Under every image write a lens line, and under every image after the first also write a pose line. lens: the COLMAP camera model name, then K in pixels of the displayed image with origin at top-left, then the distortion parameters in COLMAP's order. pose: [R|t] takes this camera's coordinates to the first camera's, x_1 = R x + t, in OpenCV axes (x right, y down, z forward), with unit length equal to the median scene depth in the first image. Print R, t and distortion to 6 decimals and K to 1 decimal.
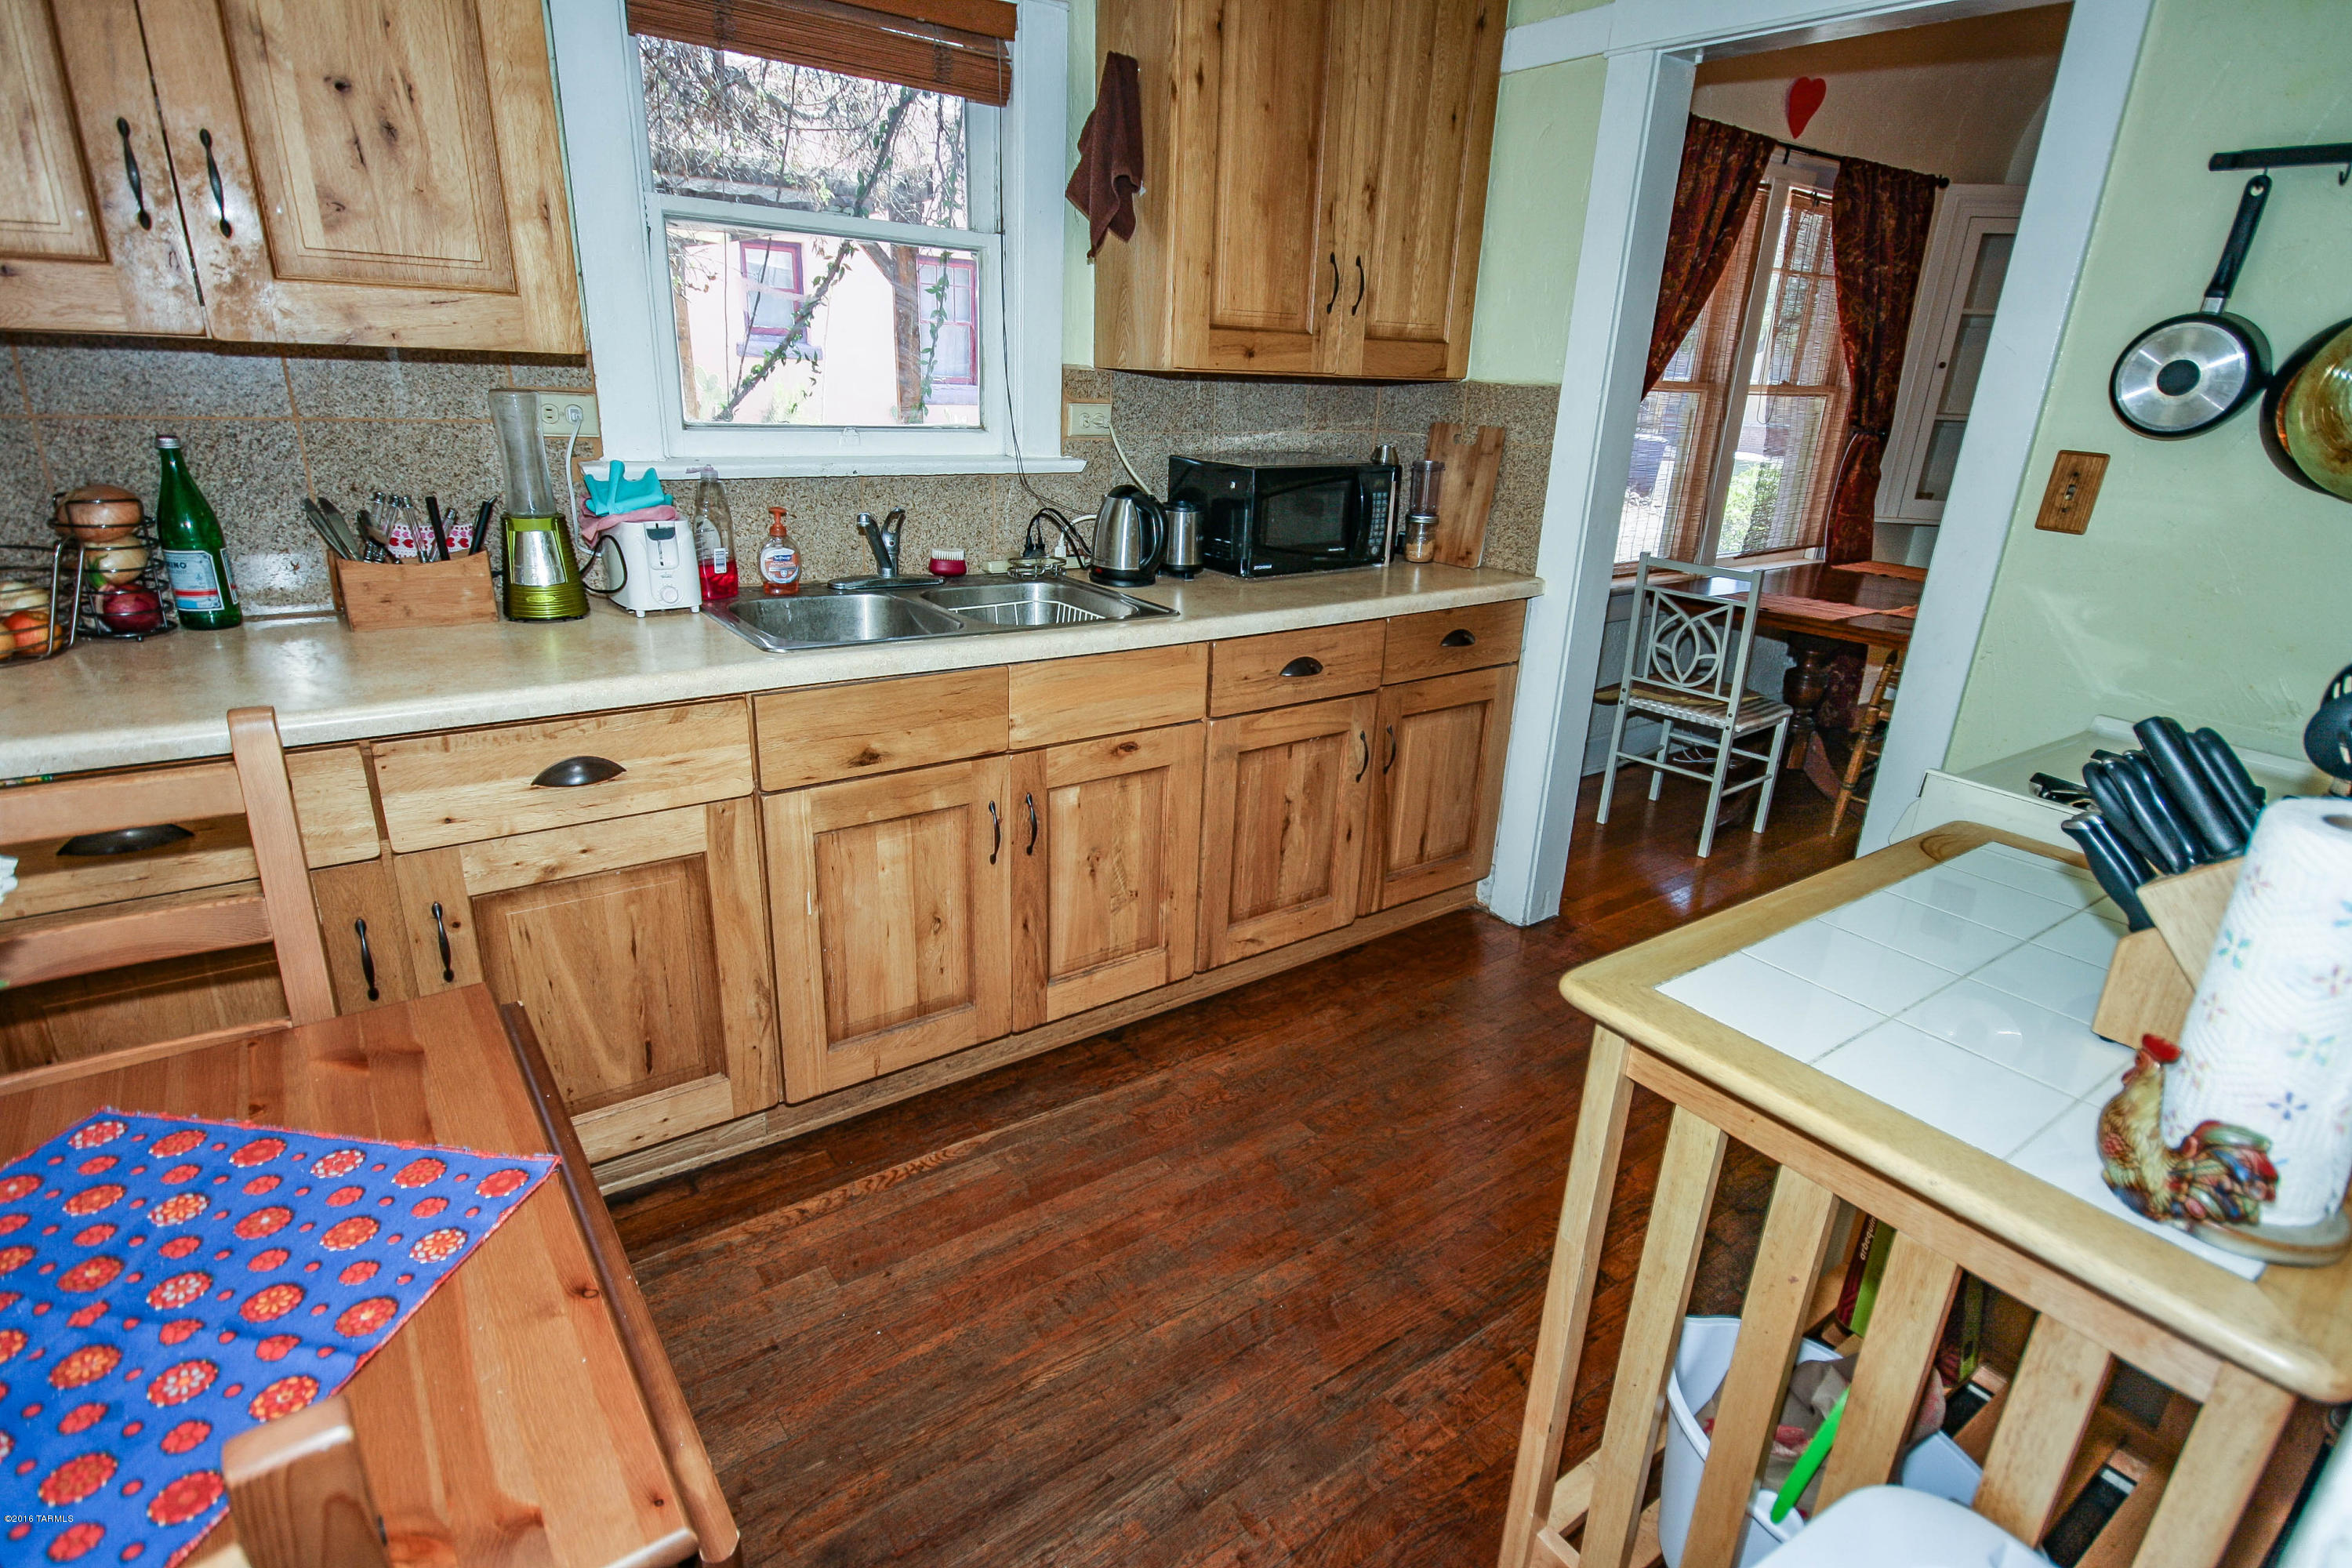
lens RADIAL K [[1201.1, 0, 1187.0], [0, 1201.1, 794.2], [0, 0, 1]] dist [0.024014, -0.006704]
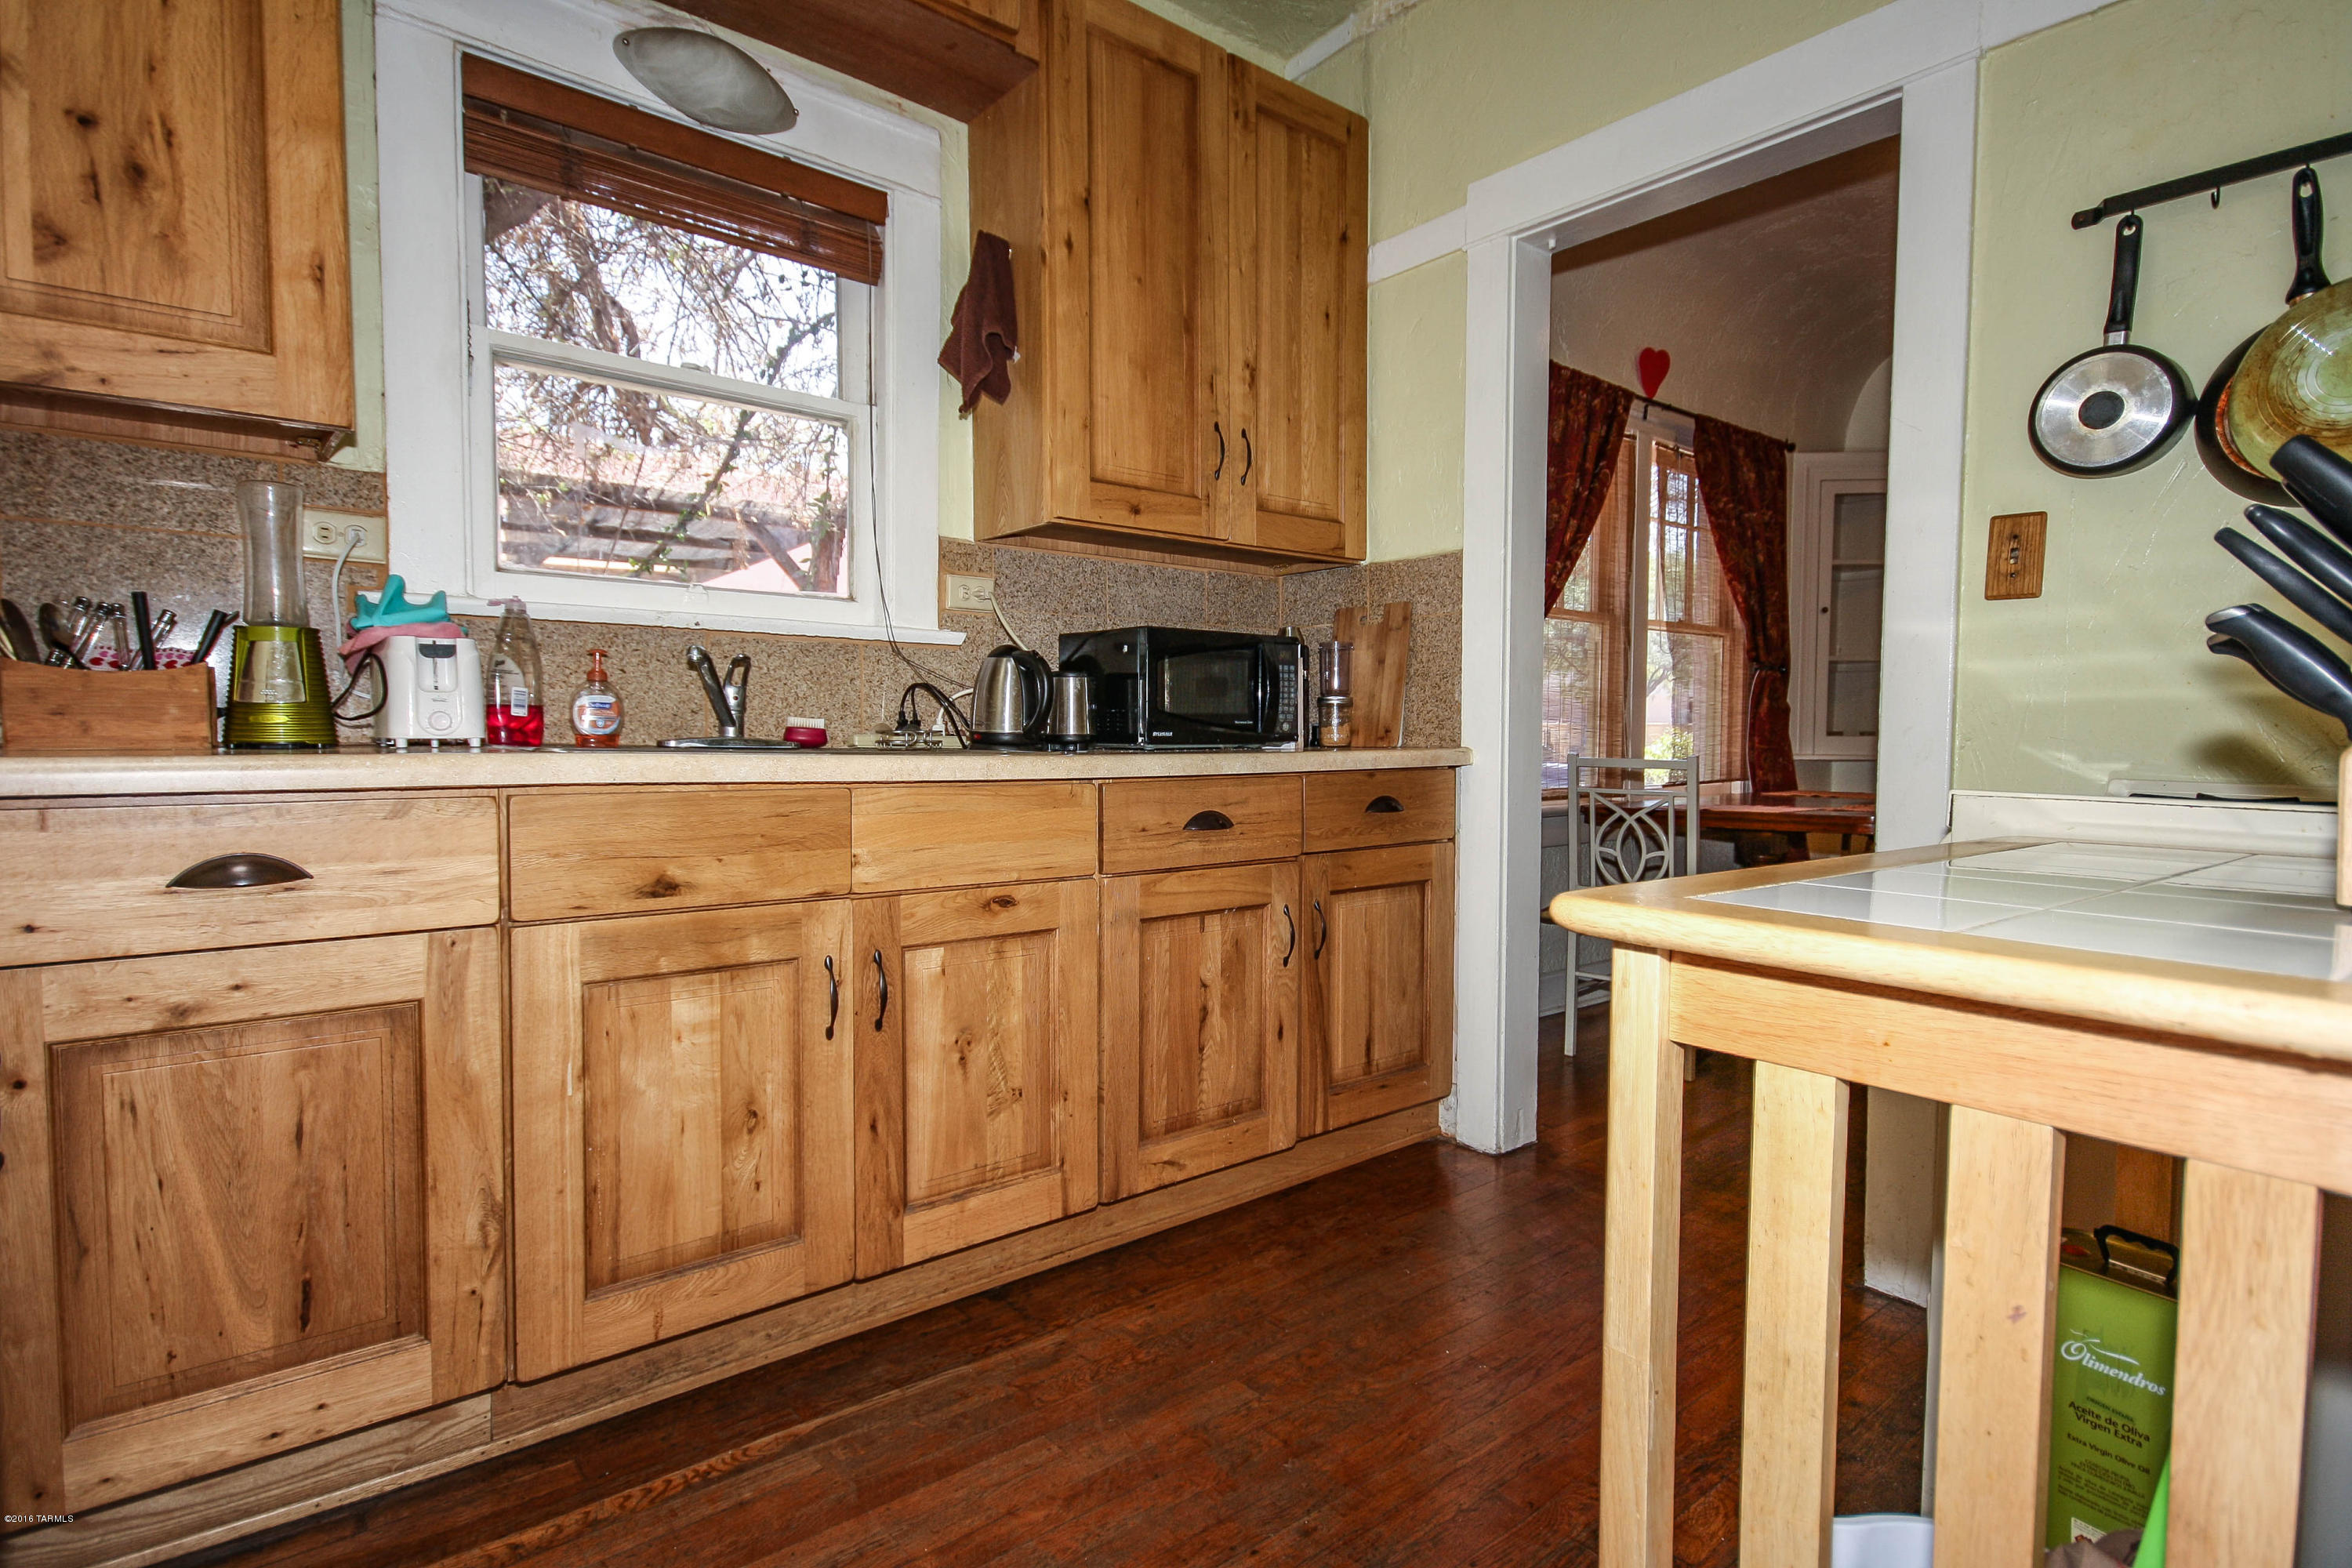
lens RADIAL K [[1201.1, 0, 1189.8], [0, 1201.1, 789.6], [0, 0, 1]] dist [0.024014, -0.006704]
pose [[0.997648, -0.039672, 0.055903, 0.036013], [0.054440, 0.954116, -0.294447, 0.139325], [-0.041657, 0.296798, 0.954031, 0.172018]]
